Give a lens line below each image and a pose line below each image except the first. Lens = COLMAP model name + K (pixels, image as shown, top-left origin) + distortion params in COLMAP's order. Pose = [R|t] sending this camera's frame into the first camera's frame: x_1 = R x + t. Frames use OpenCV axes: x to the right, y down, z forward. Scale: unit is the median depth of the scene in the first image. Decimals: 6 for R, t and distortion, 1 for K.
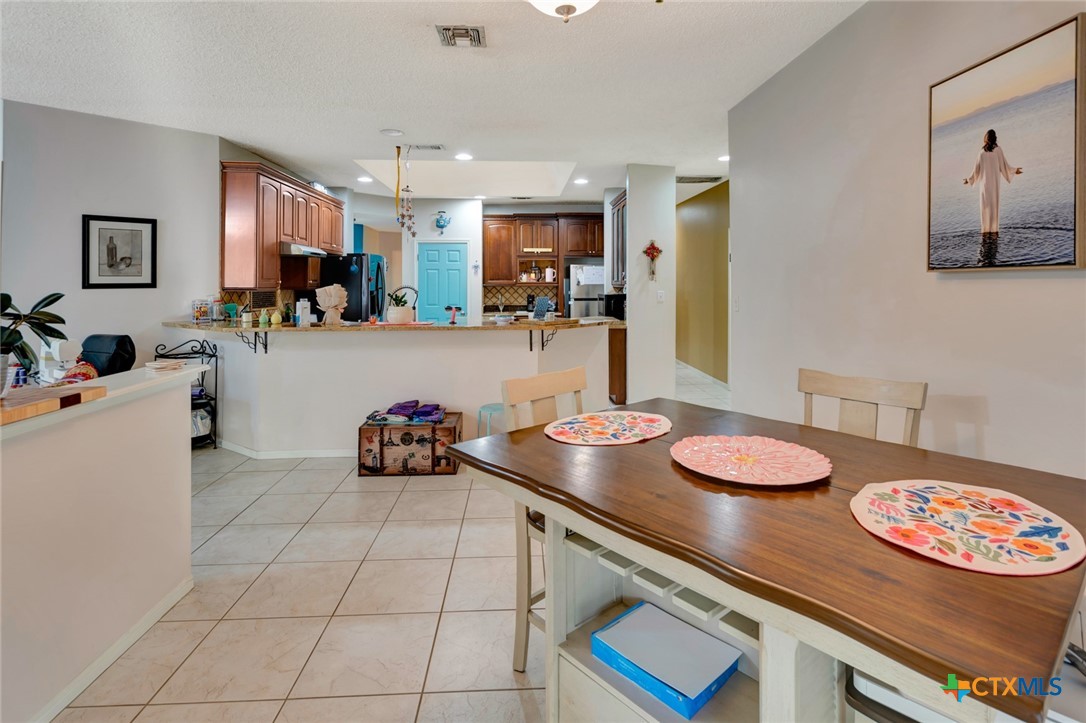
lens RADIAL K [[529.0, 0, 541.6], [0, 529.0, 279.9], [0, 0, 1]] dist [0.006446, 0.000079]
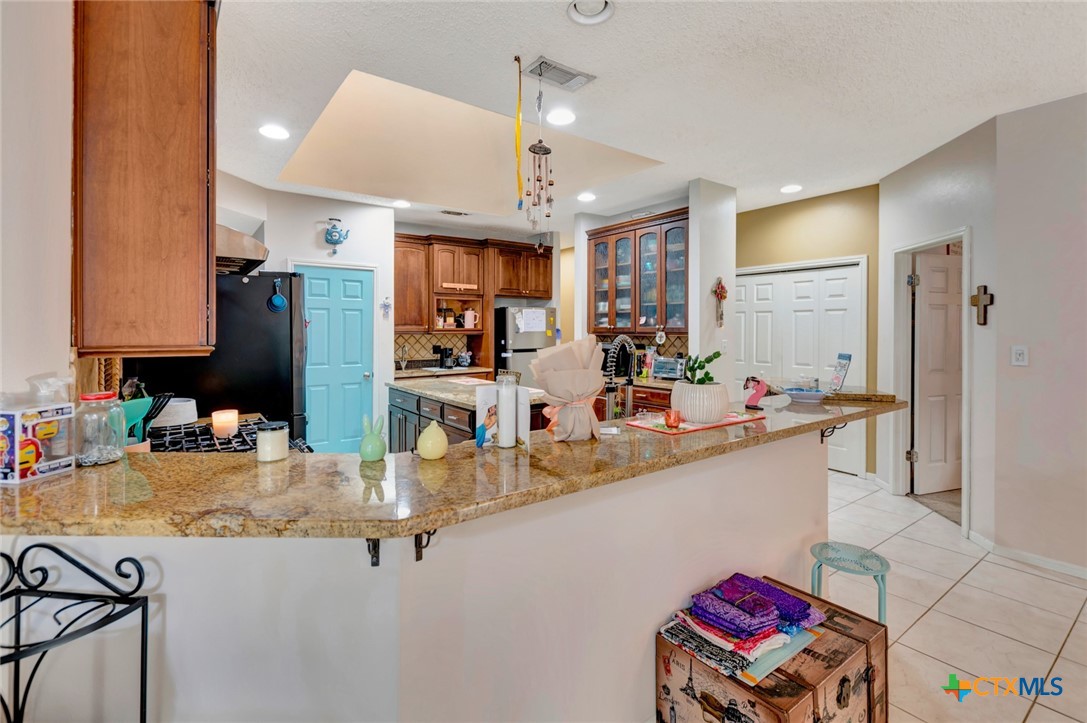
lens RADIAL K [[505.3, 0, 544.0], [0, 505.3, 311.7], [0, 0, 1]] dist [0.008708, -0.005894]
pose [[0.838617, 0.017730, 0.544434, -0.509989], [-0.003081, 0.999609, -0.027807, -0.000392], [-0.544713, 0.021643, 0.838343, 0.575535]]
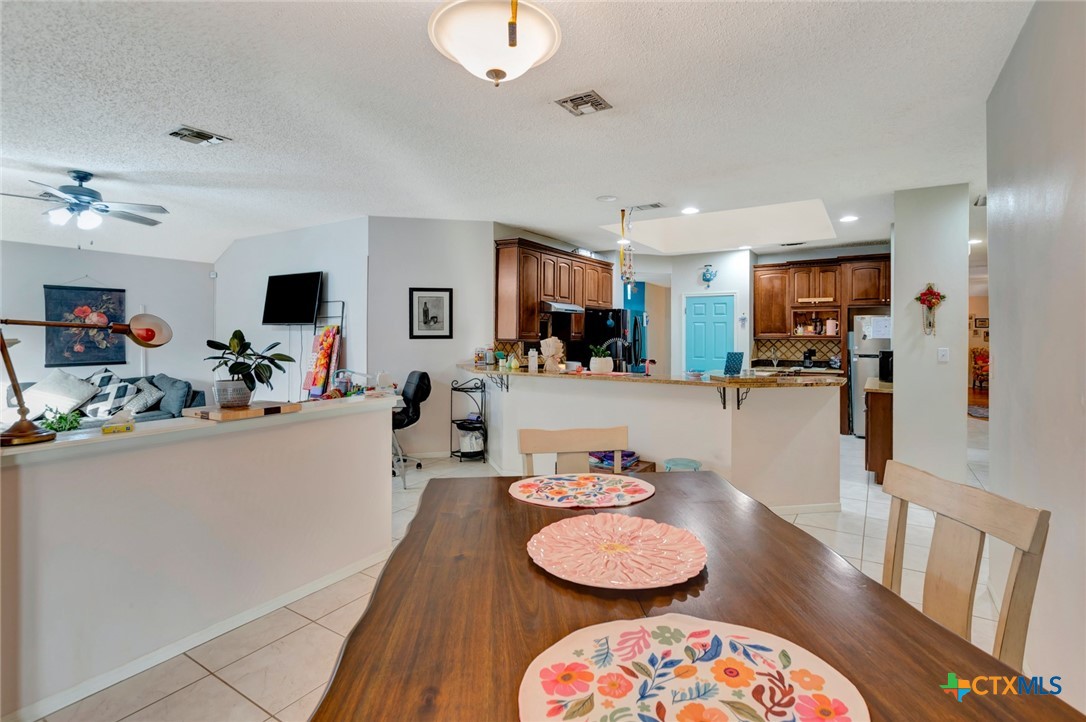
lens RADIAL K [[504.9, 0, 565.0], [0, 504.9, 333.3], [0, 0, 1]] dist [0.008708, -0.005894]
pose [[0.827625, 0.003023, -0.561273, 0.210973], [-0.001580, 0.999994, 0.003056, -0.002740], [0.561279, -0.001643, 0.827625, 0.077475]]
